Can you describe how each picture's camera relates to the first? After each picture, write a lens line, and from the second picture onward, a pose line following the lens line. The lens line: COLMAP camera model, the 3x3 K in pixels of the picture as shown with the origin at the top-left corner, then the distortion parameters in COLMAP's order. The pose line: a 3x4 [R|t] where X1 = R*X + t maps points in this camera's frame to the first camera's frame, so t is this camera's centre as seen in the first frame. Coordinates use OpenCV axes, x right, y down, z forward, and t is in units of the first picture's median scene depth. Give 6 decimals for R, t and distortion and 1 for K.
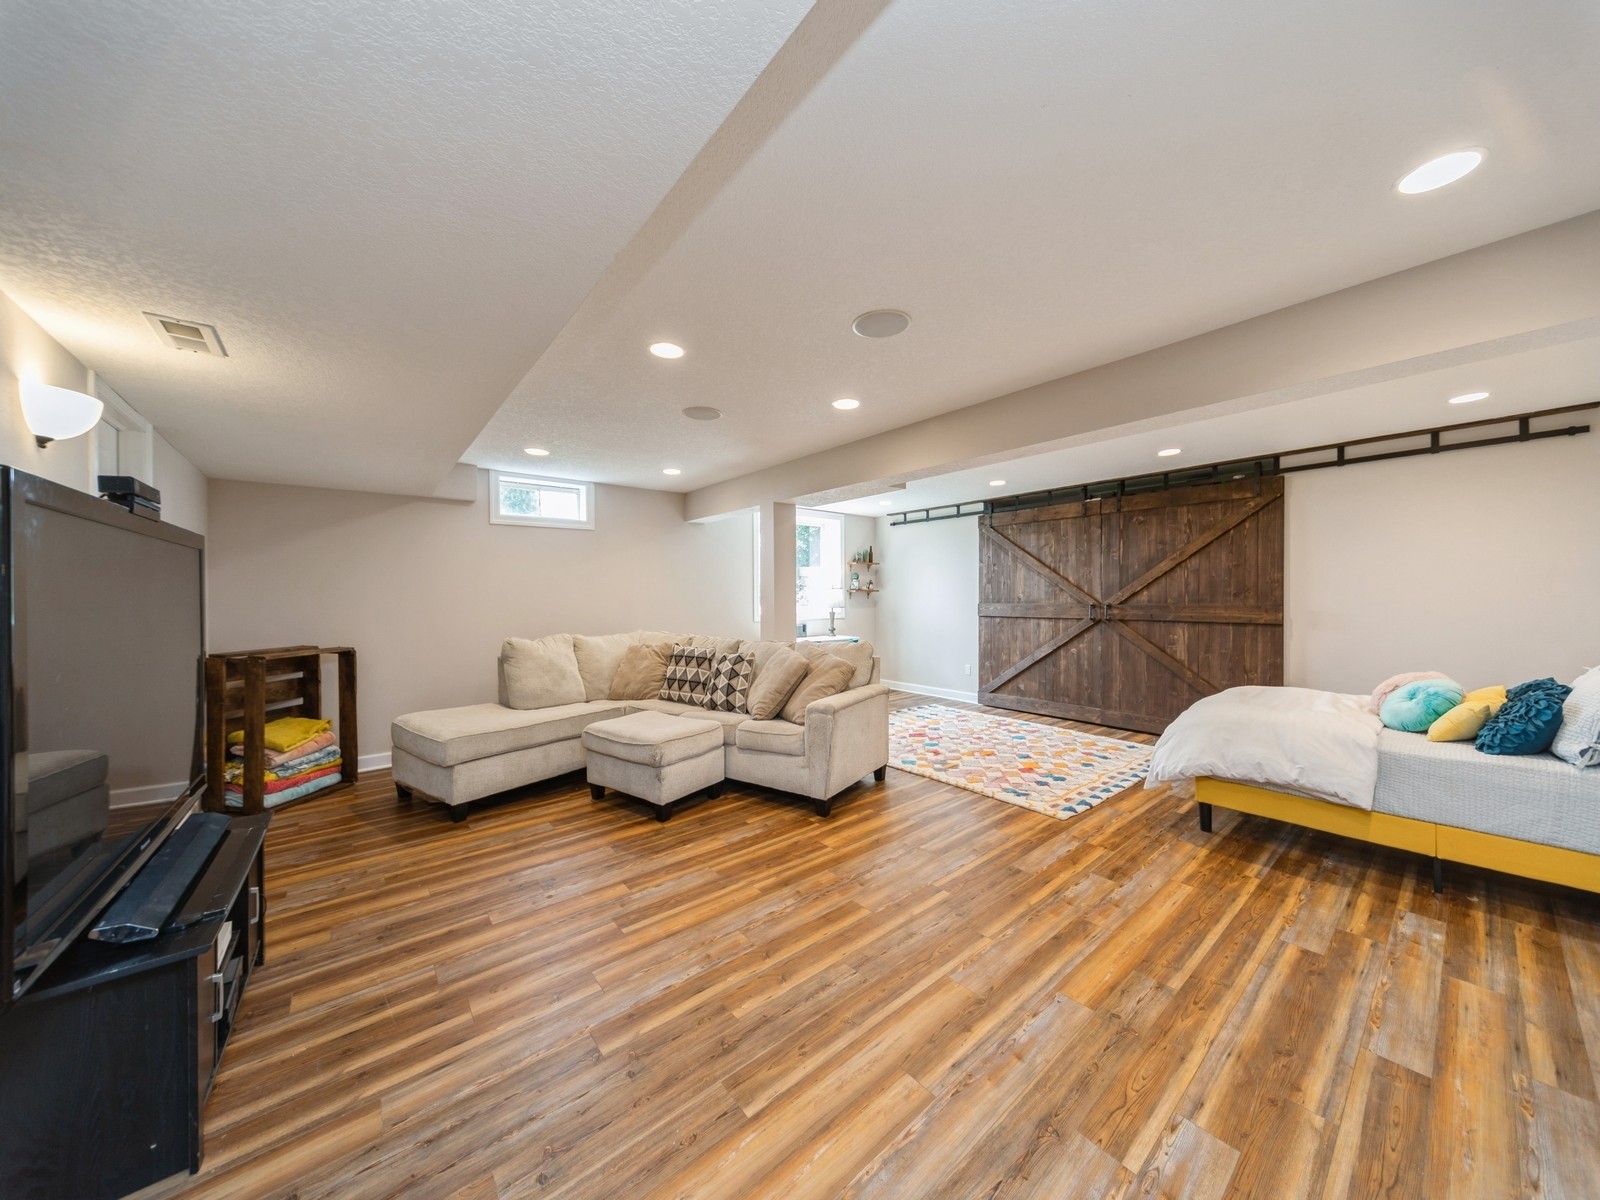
lens RADIAL K [[562.7, 0, 802.2], [0, 562.7, 598.0], [0, 0, 1]] dist [-0.013993, -0.000011]
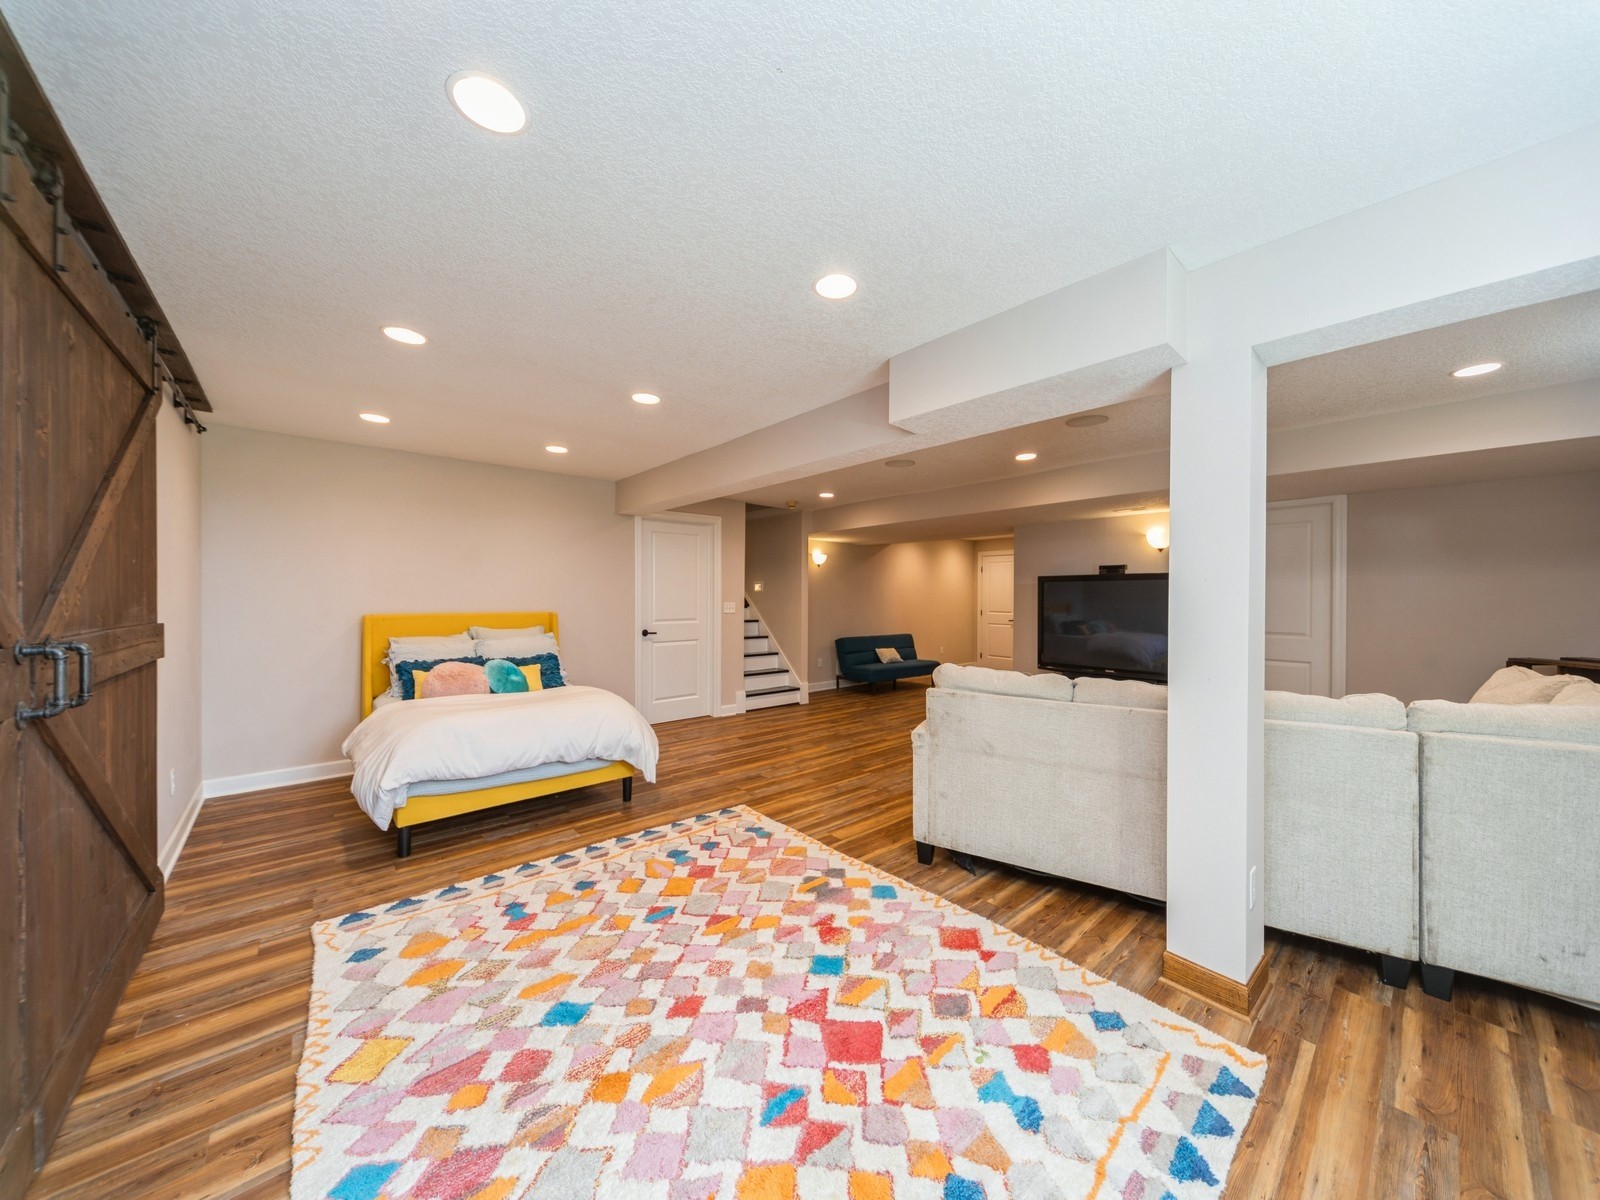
lens RADIAL K [[562.7, 0, 798.2], [0, 562.7, 598.0], [0, 0, 1]] dist [-0.013993, -0.000011]
pose [[-0.999455, 0.001970, -0.032958, 0.292089], [0.001946, 0.999998, 0.000737, -0.008131], [0.032960, 0.000672, -0.999456, 1.552519]]
